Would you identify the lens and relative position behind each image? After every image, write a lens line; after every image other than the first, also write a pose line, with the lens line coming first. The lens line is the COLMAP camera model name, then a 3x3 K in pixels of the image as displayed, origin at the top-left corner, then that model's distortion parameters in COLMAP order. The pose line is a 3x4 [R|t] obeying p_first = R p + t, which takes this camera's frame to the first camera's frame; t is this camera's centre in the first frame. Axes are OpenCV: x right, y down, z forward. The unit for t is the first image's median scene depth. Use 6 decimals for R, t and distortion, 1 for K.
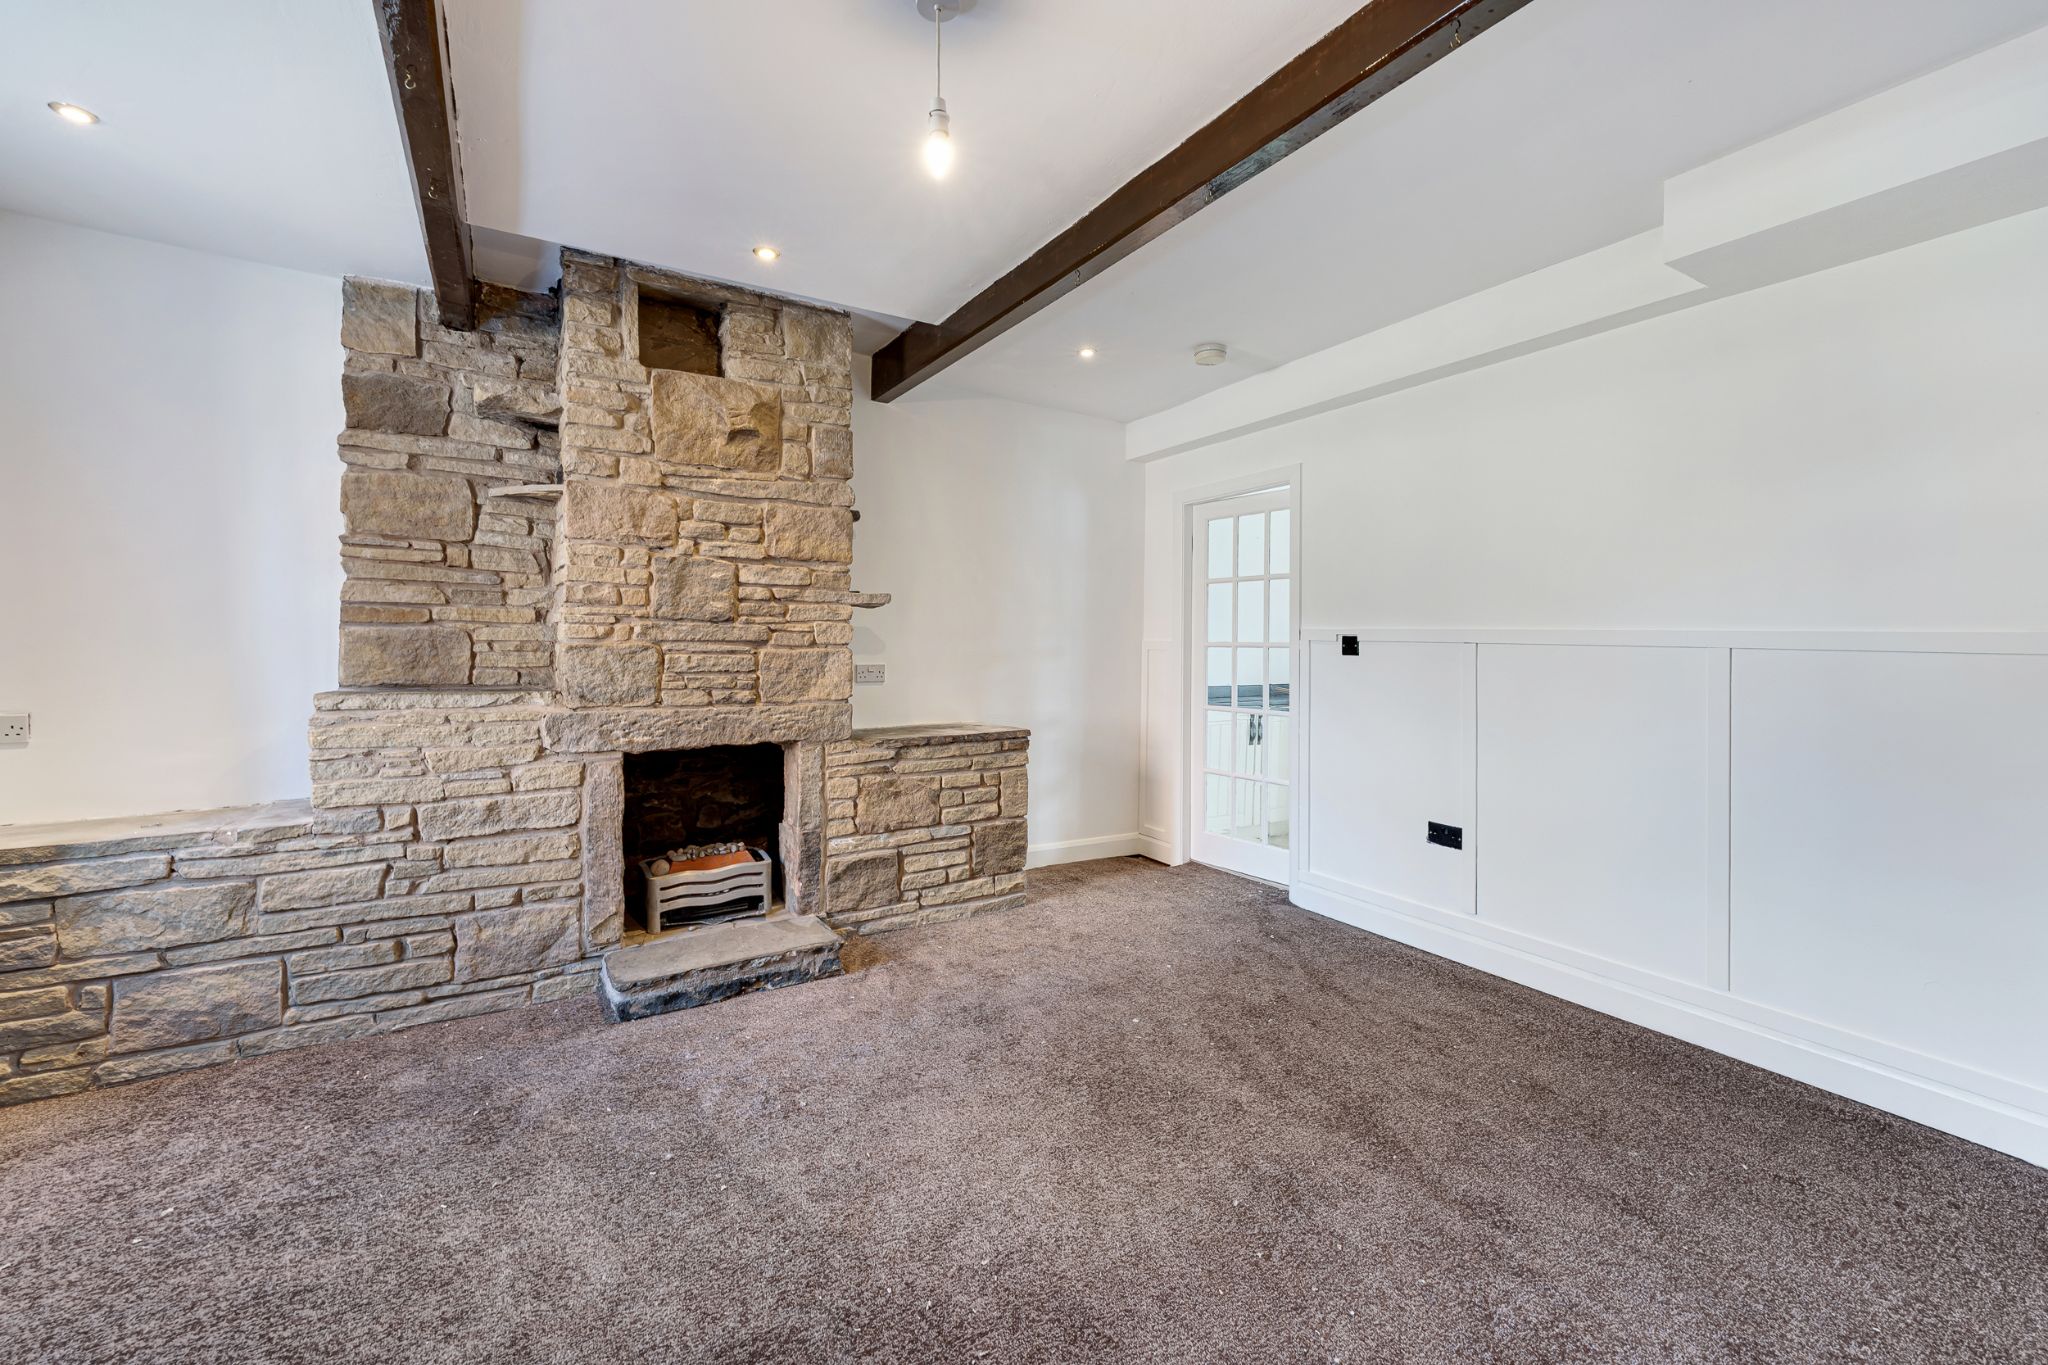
lens RADIAL K [[834.4, 0, 1040.2], [0, 834.4, 650.5], [0, 0, 1]] dist [0.000849, -0.001194]
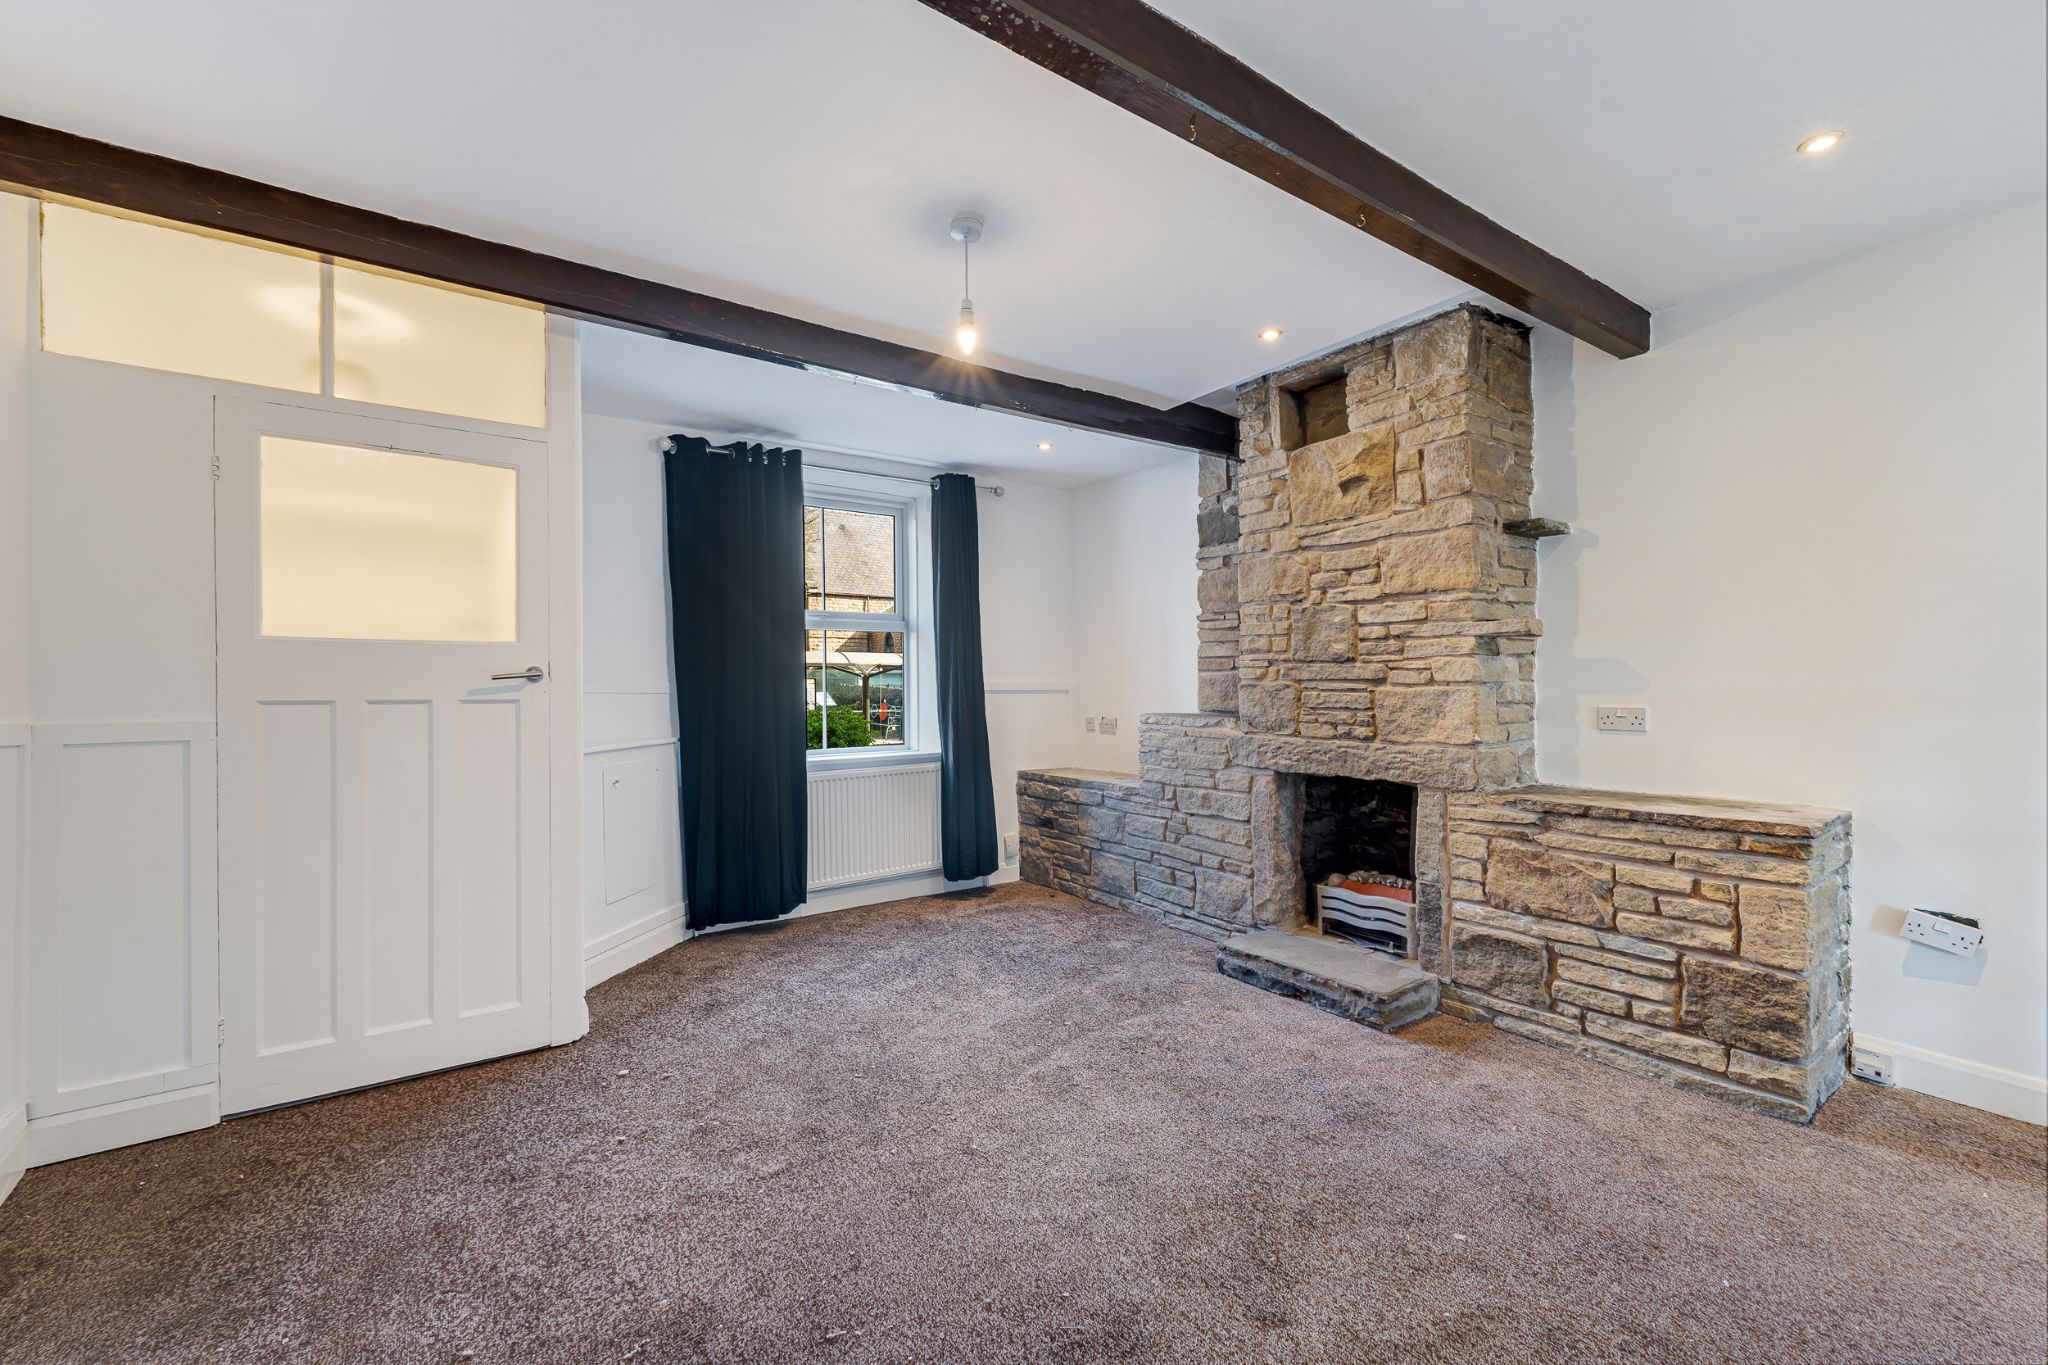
lens RADIAL K [[834.4, 0, 1017.2], [0, 834.4, 683.6], [0, 0, 1]] dist [0.000849, -0.001194]
pose [[0.048332, -0.002762, -0.998828, 0.687707], [-0.000080, 0.999996, -0.002769, -0.003432], [0.998831, 0.000214, 0.048331, 0.539957]]
